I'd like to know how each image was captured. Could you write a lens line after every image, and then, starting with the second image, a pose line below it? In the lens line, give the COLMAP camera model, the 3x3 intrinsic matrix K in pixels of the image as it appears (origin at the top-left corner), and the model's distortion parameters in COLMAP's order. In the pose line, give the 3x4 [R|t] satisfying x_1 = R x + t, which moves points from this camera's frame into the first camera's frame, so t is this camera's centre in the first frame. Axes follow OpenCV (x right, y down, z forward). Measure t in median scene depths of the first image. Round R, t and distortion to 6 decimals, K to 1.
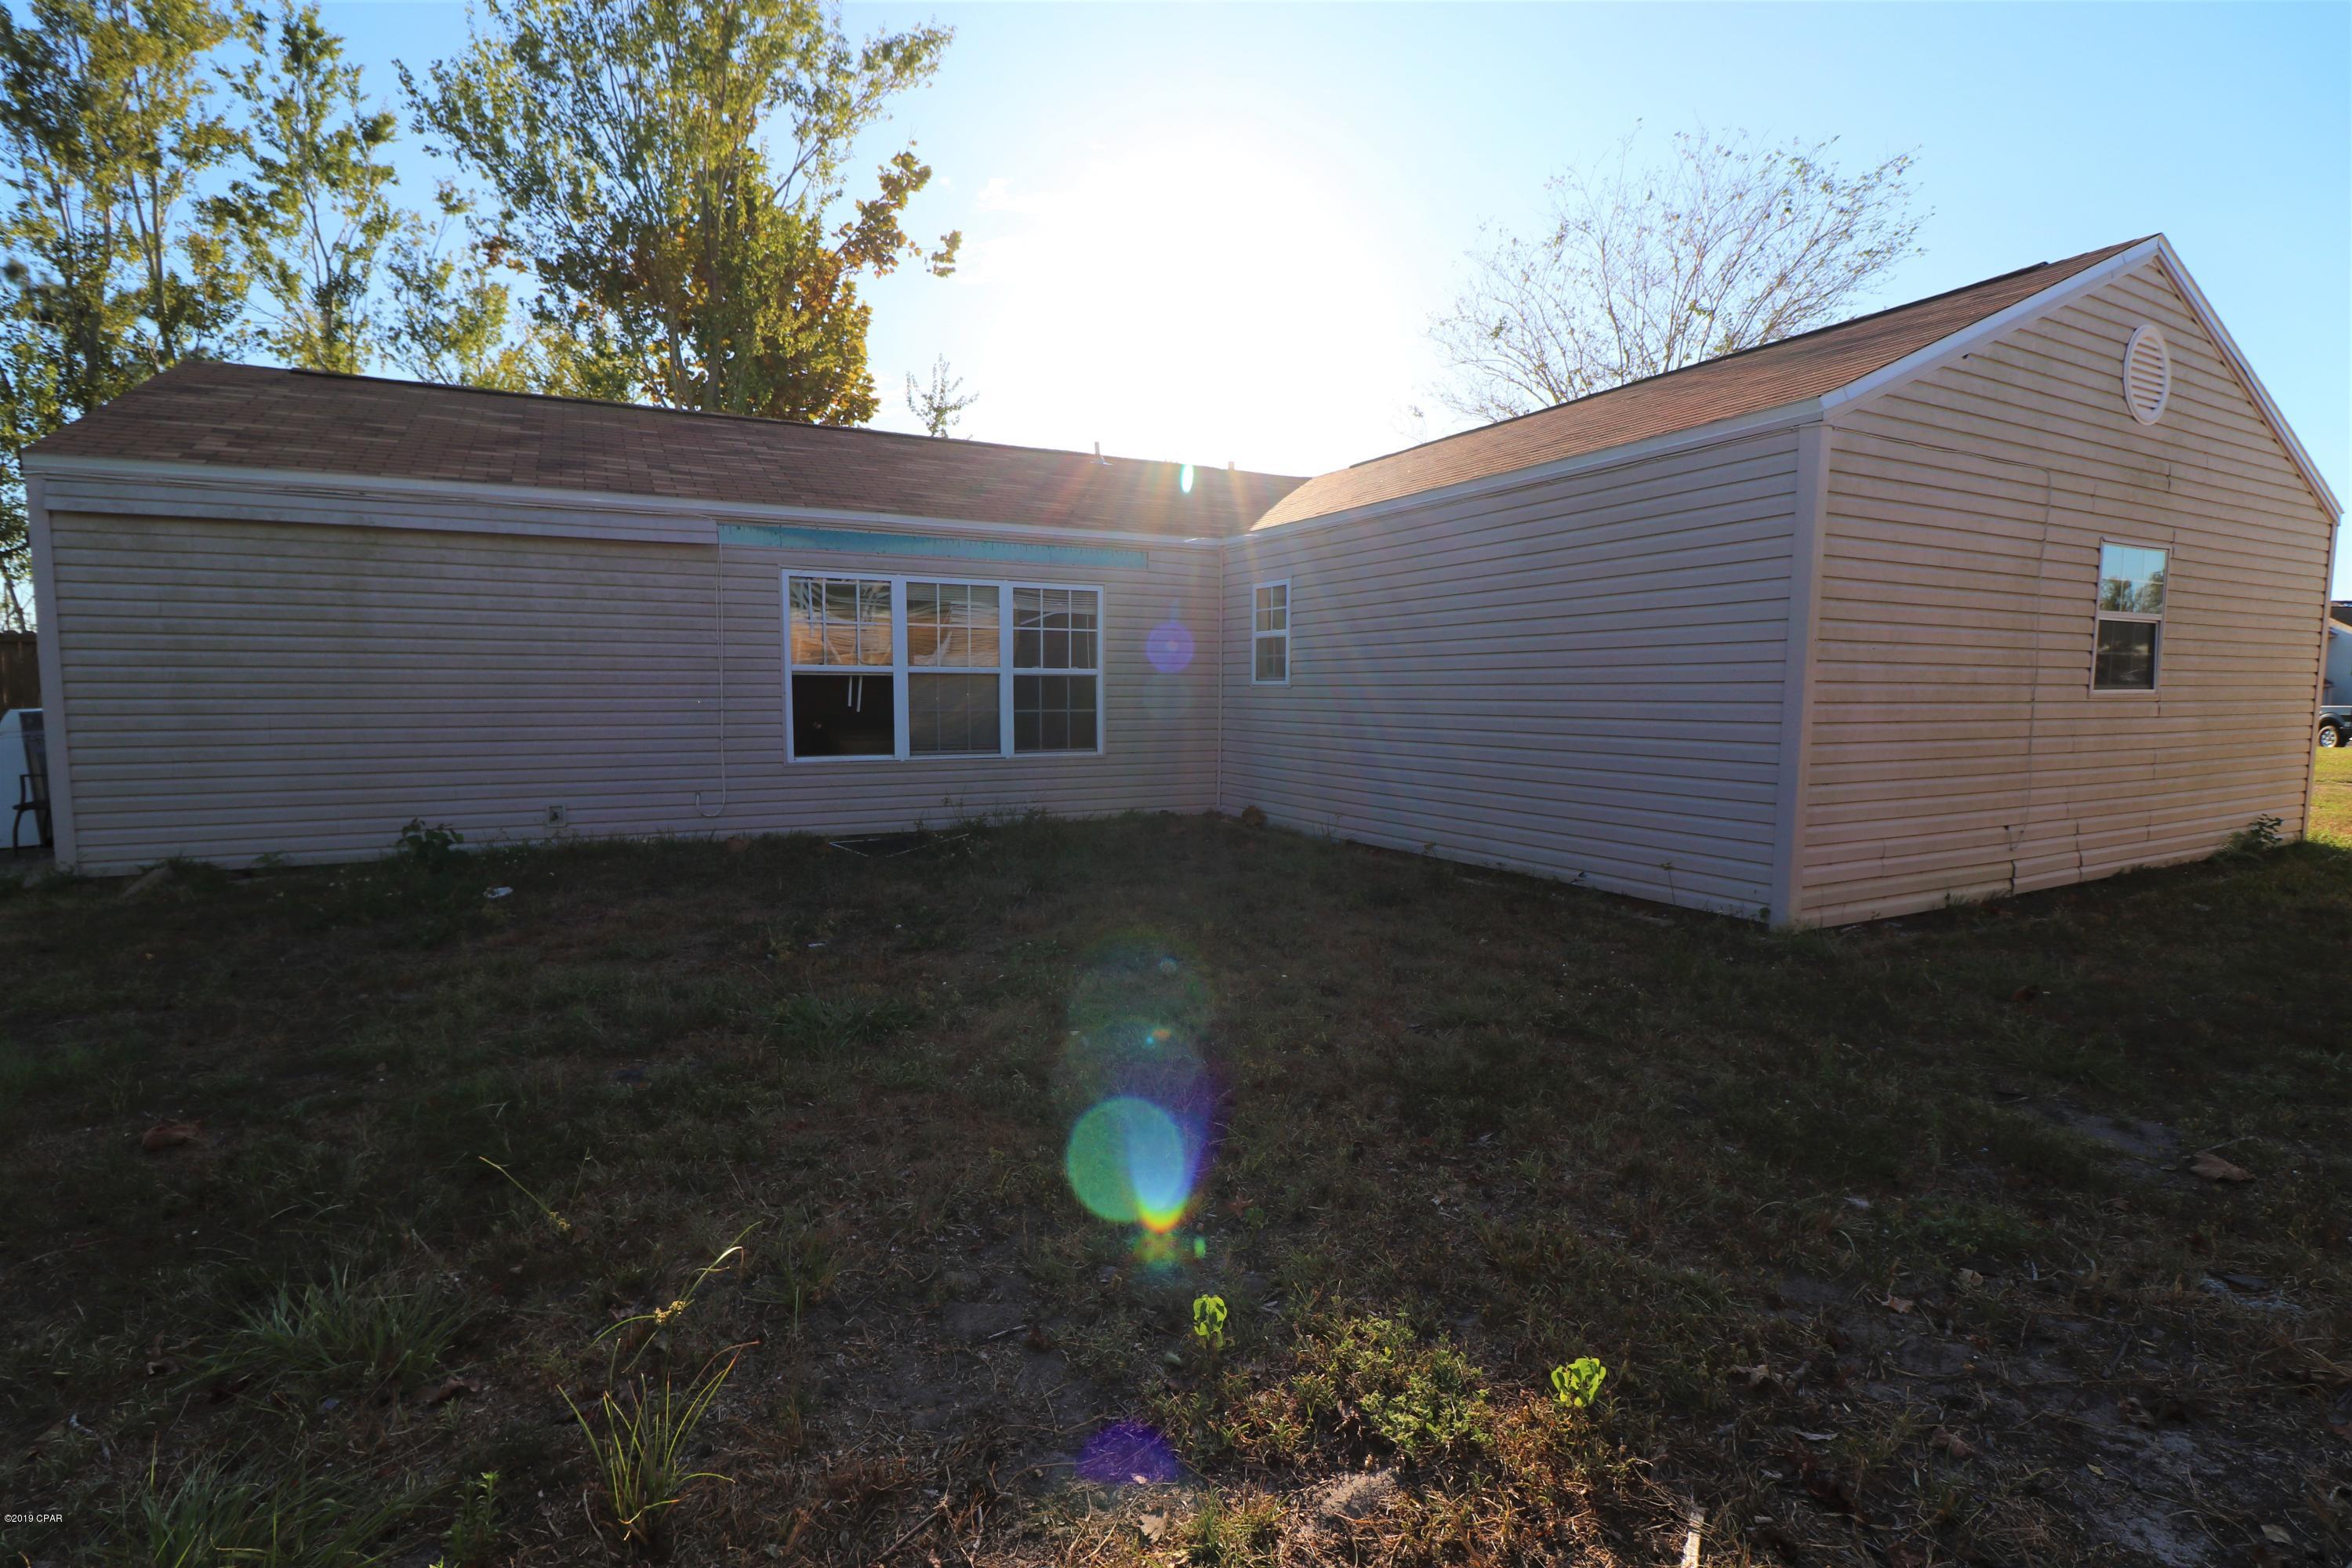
lens RADIAL K [[1094.4, 0, 1170.1], [0, 1094.4, 788.6], [0, 0, 1]] dist [-0.013028, 0.000278]
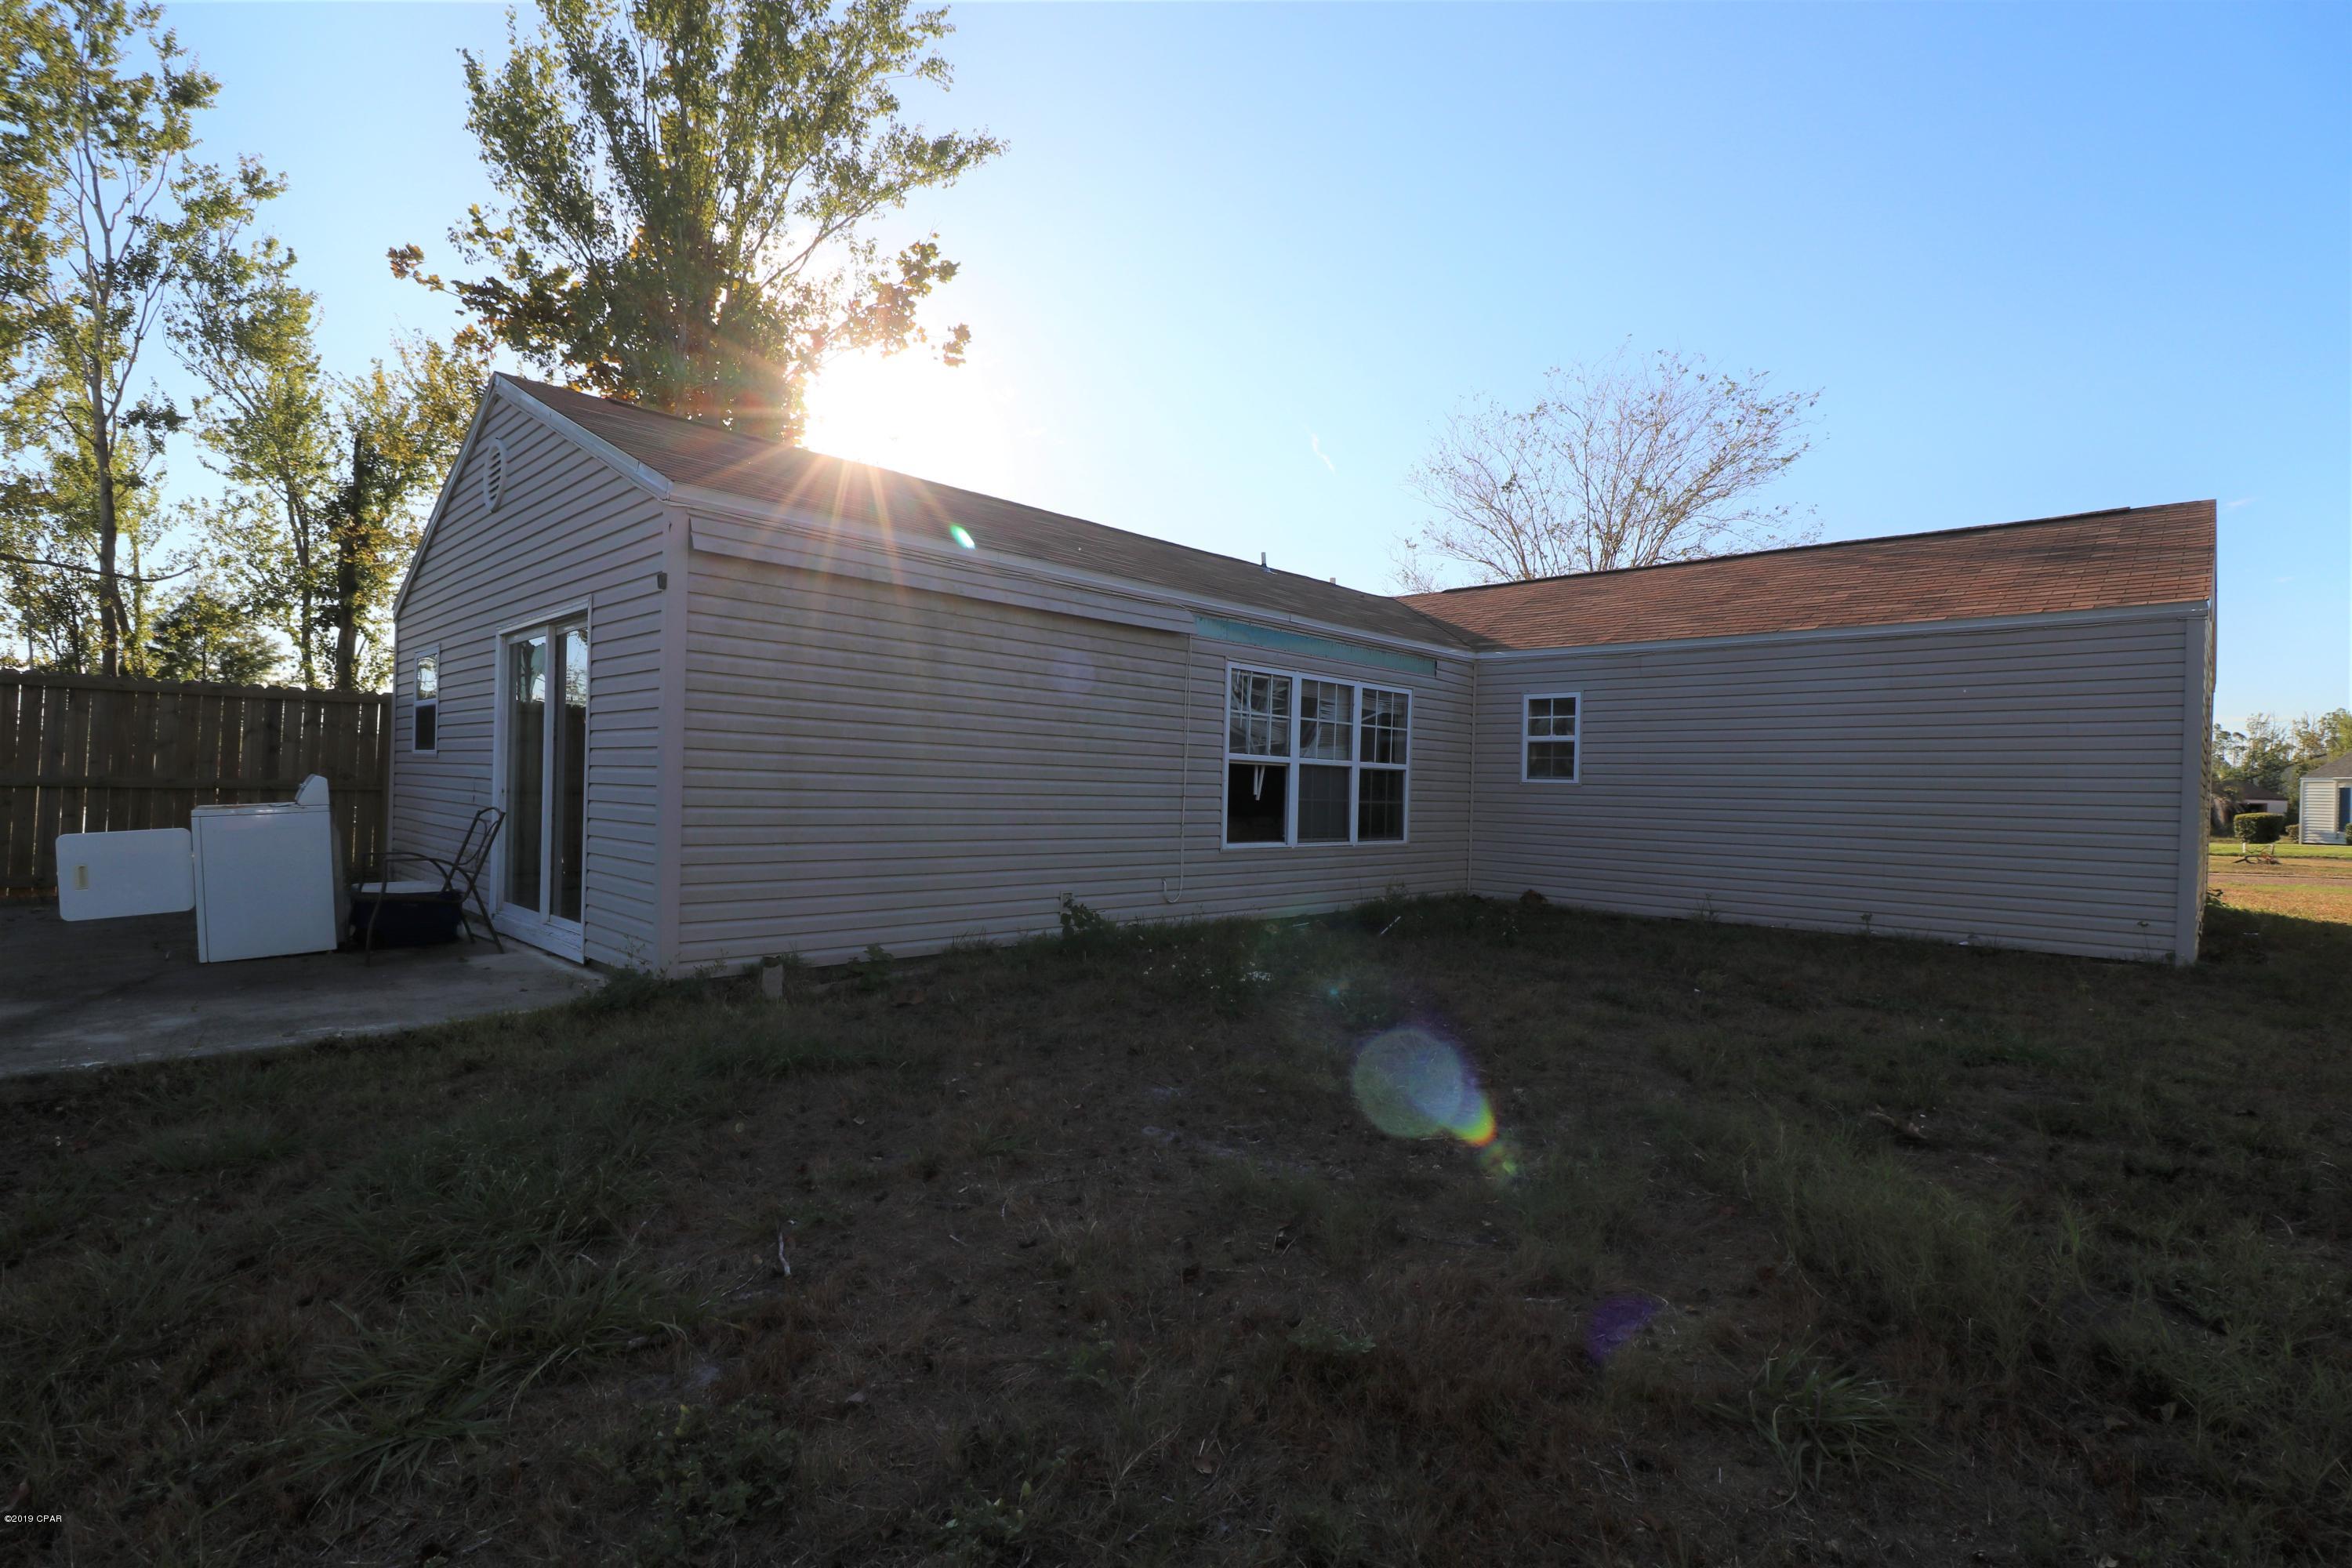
lens RADIAL K [[1094.4, 0, 1160.5], [0, 1094.4, 795.1], [0, 0, 1]] dist [-0.013028, 0.000278]
pose [[0.948605, 0.018679, 0.315911, -0.666852], [0.006624, 0.996866, -0.078834, 0.006251], [-0.316394, 0.076875, 0.945508, 0.044222]]
